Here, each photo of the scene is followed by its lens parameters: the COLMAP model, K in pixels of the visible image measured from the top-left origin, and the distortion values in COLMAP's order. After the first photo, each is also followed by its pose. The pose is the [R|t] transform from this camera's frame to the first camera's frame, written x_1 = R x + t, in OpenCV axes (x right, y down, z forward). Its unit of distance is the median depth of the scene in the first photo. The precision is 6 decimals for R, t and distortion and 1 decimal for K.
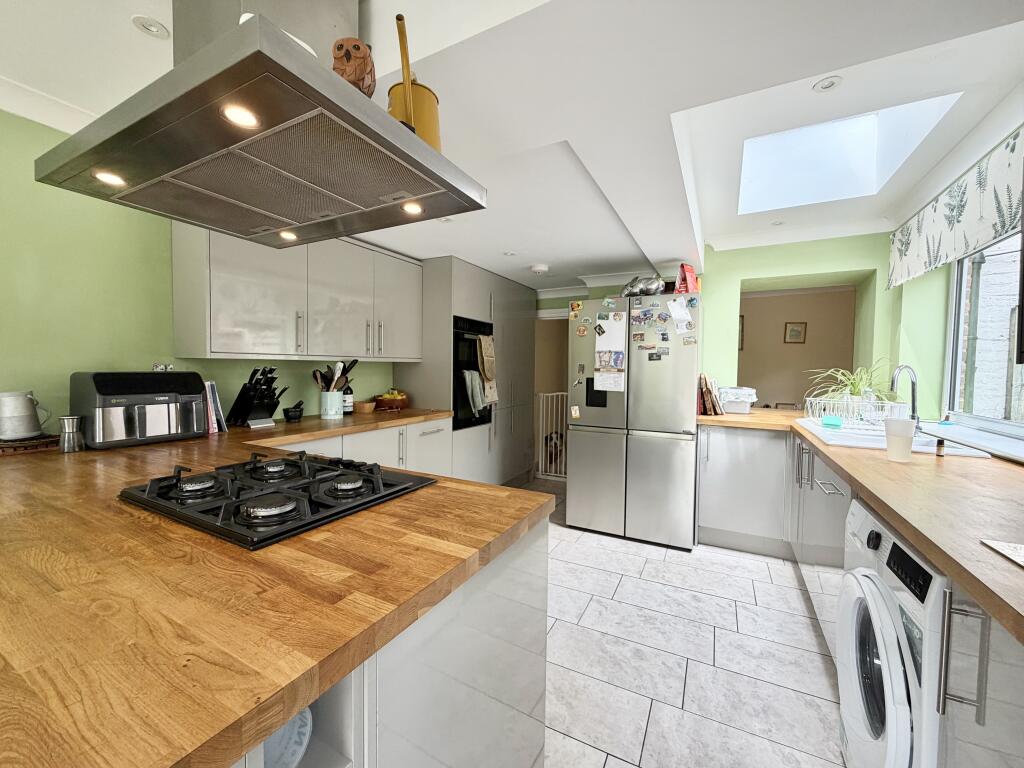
lens RADIAL K [[407.7, 0, 508.6], [0, 407.7, 384.5], [0, 0, 1]] dist [-0.000545, 0.000020]
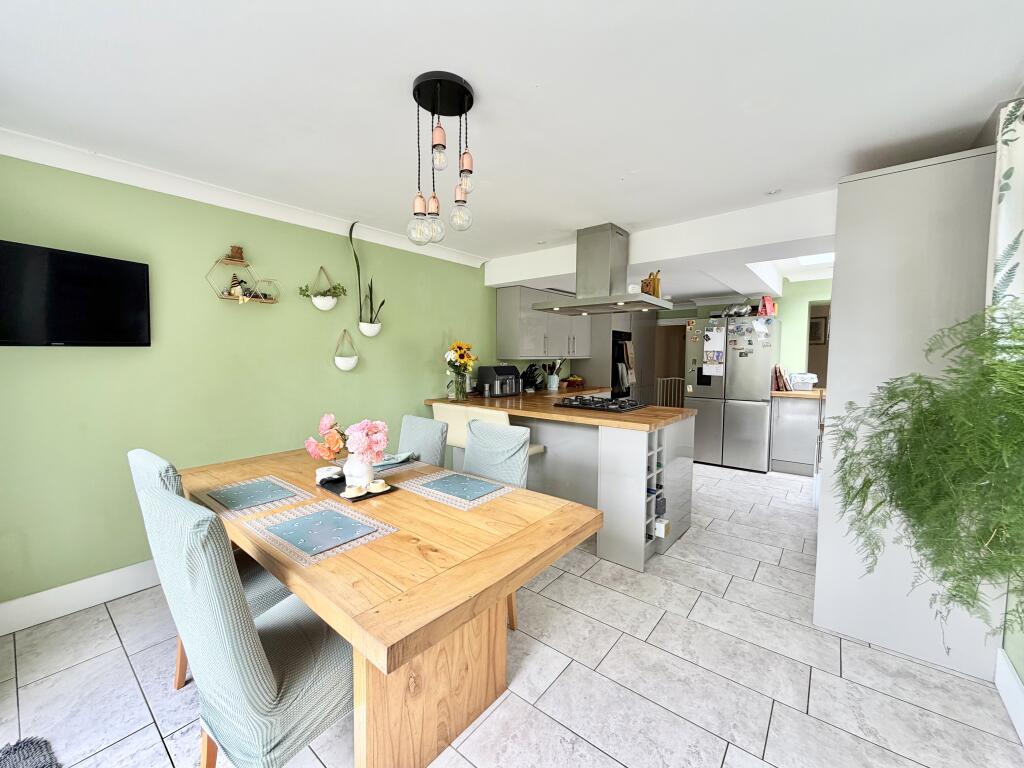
lens RADIAL K [[407.7, 0, 508.6], [0, 407.7, 384.5], [0, 0, 1]] dist [-0.000545, 0.000020]
pose [[0.979166, 0.005042, -0.202999, -0.222737], [0.000699, 0.999602, 0.028195, 0.005455], [0.203061, -0.027750, 0.978773, -0.764758]]
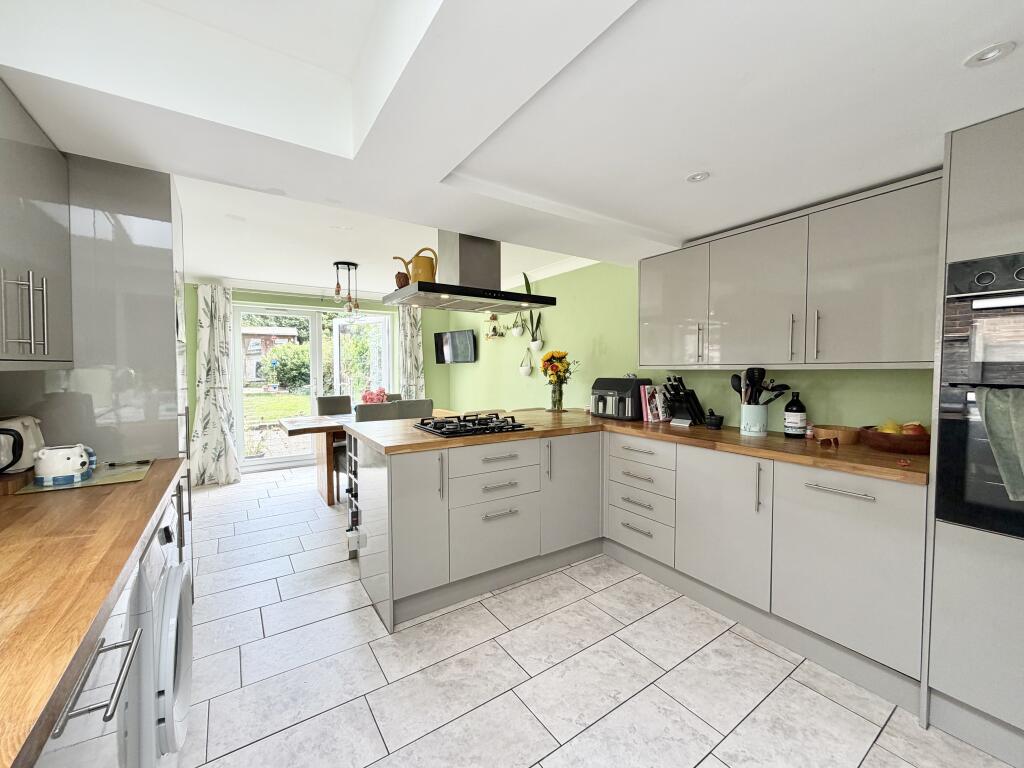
lens RADIAL K [[407.7, 0, 508.6], [0, 407.7, 384.5], [0, 0, 1]] dist [-0.000545, 0.000020]
pose [[-0.477235, 0.024163, -0.878443, 0.516999], [-0.039129, 0.998046, 0.048710, -0.041550], [0.877904, 0.057619, -0.475358, 0.840360]]
